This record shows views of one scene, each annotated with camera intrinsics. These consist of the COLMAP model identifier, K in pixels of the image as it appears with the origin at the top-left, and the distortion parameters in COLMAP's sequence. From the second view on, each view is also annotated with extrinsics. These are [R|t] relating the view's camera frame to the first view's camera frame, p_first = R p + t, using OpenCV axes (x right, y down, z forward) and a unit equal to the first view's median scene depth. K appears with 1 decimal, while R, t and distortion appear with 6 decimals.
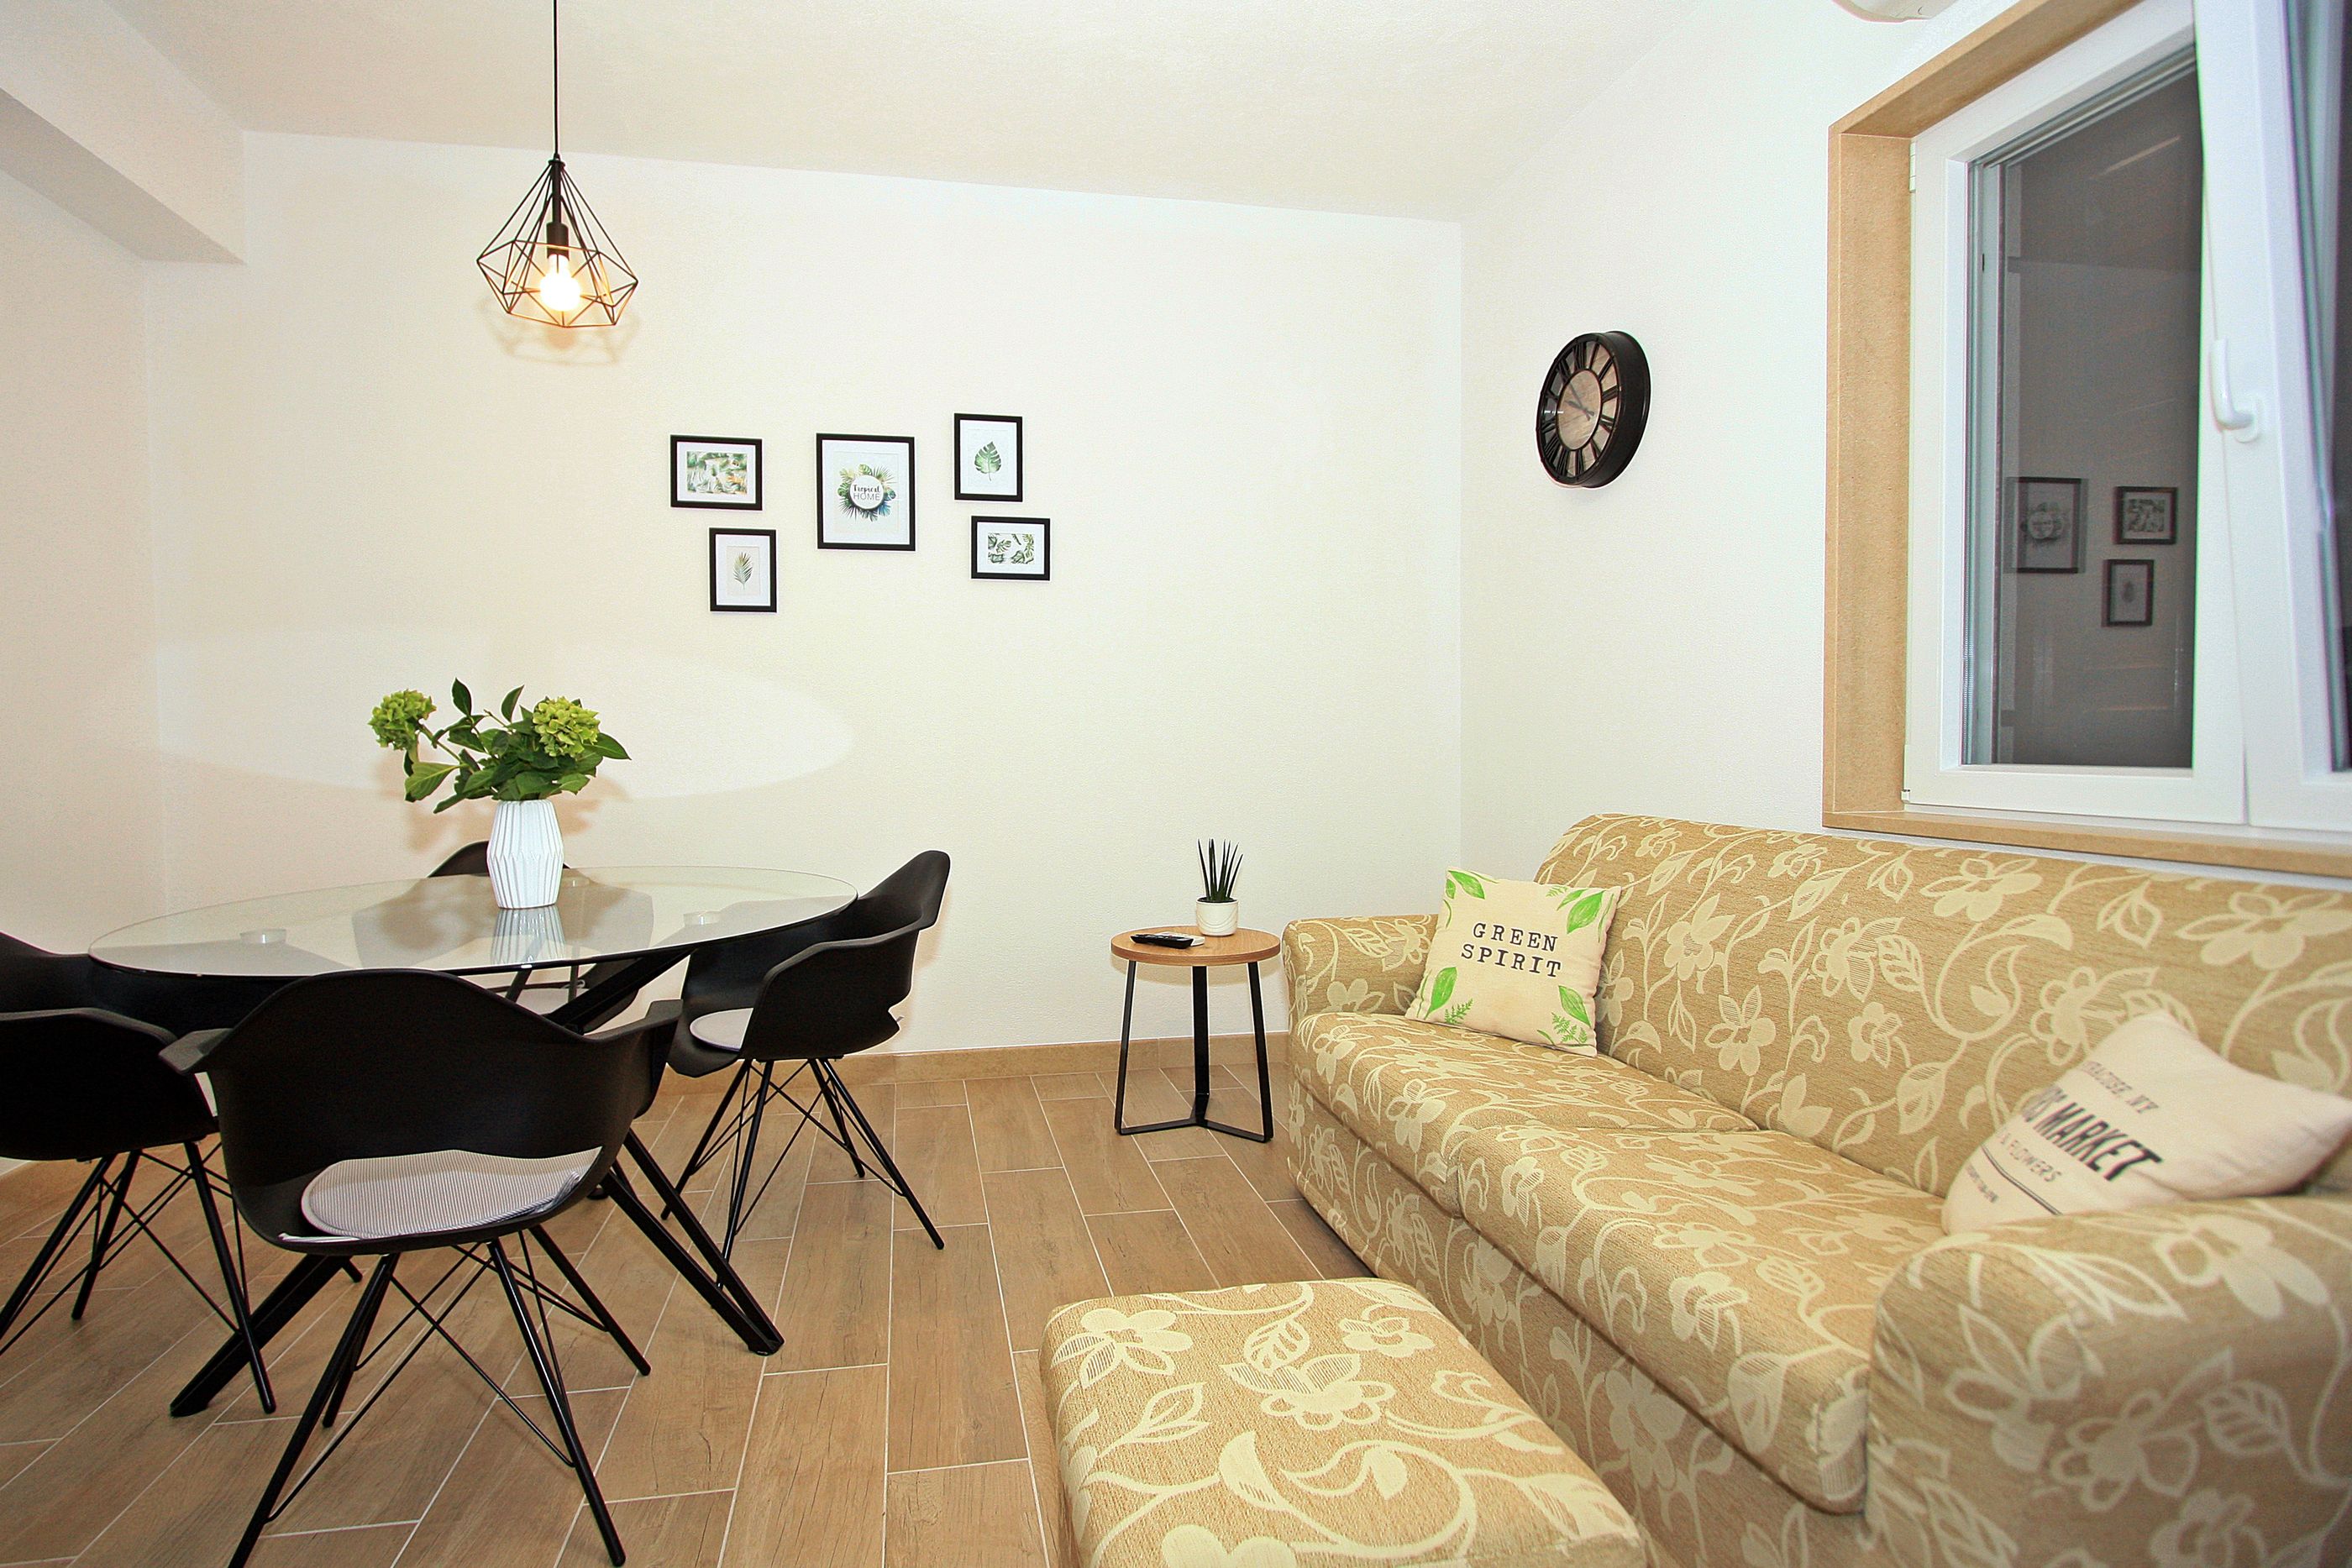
lens RADIAL K [[1118.1, 0, 1058.8], [0, 1118.1, 772.3], [0, 0, 1]] dist [-0.007894, 0.000827]
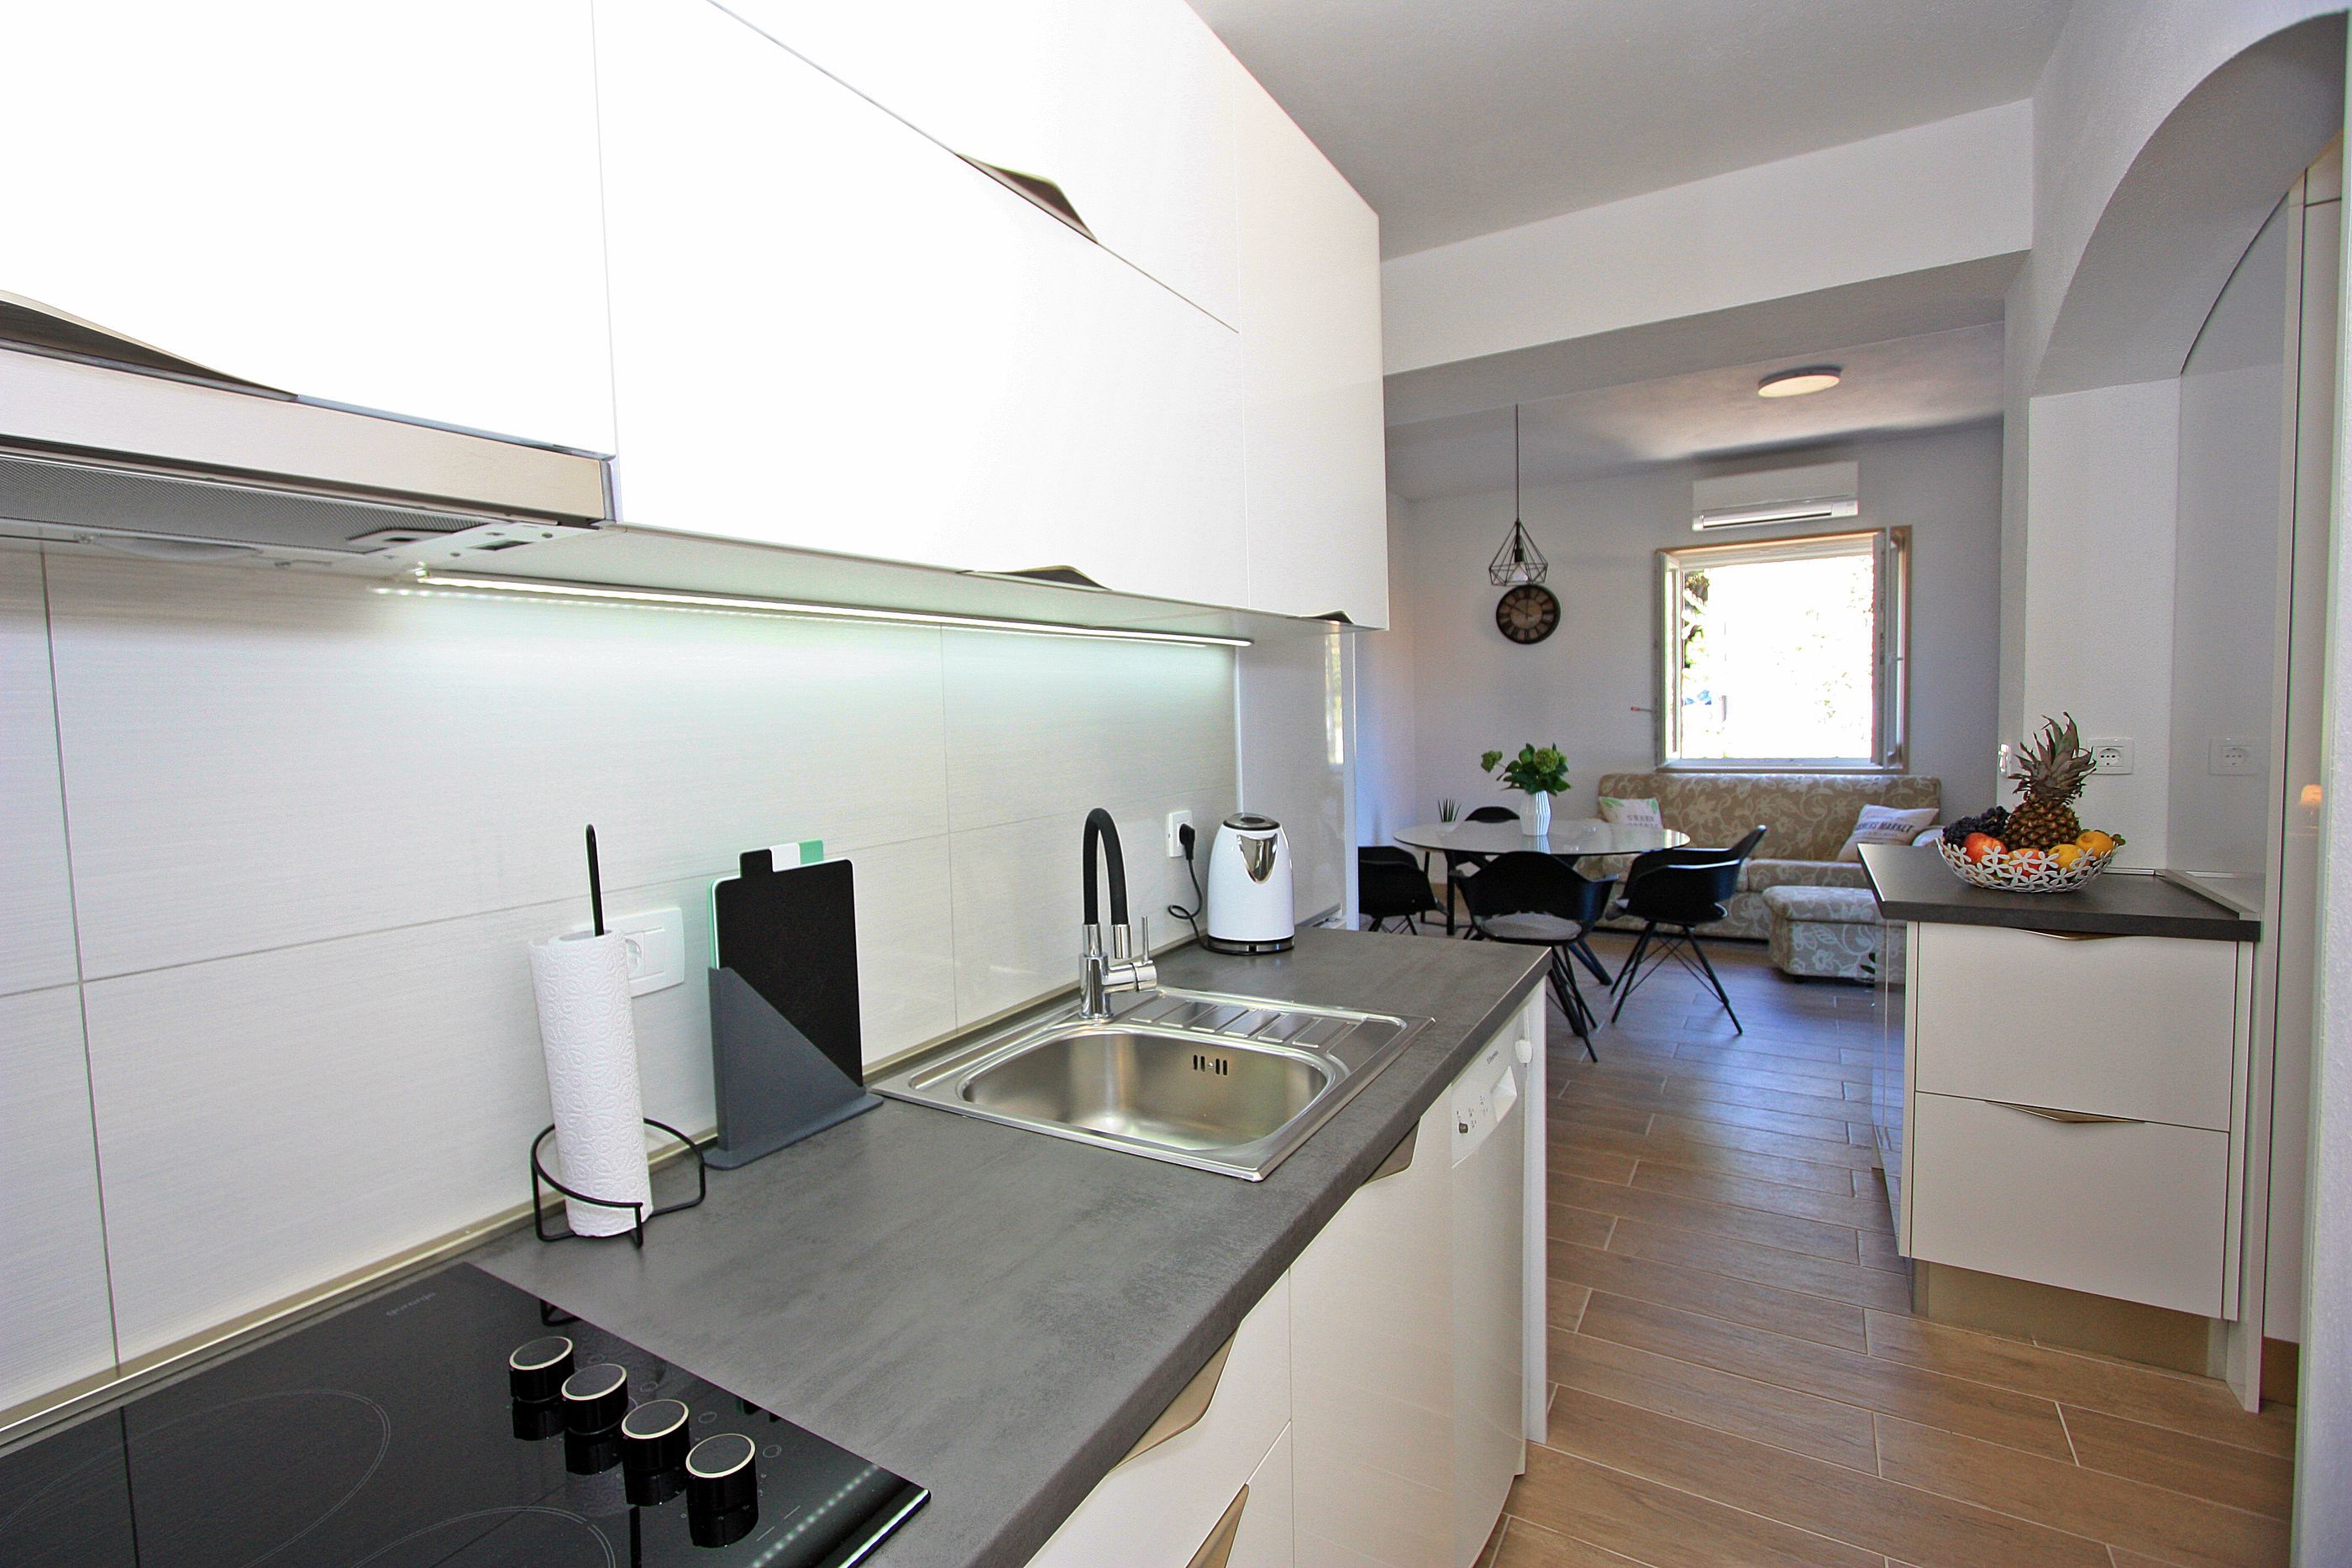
lens RADIAL K [[1118.1, 0, 1004.9], [0, 1118.1, 762.2], [0, 0, 1]] dist [-0.007894, 0.000827]
pose [[0.670736, -0.044224, 0.740376, -2.834629], [0.045678, 0.998789, 0.018278, -0.123025], [-0.740288, 0.021559, 0.671944, 0.257779]]
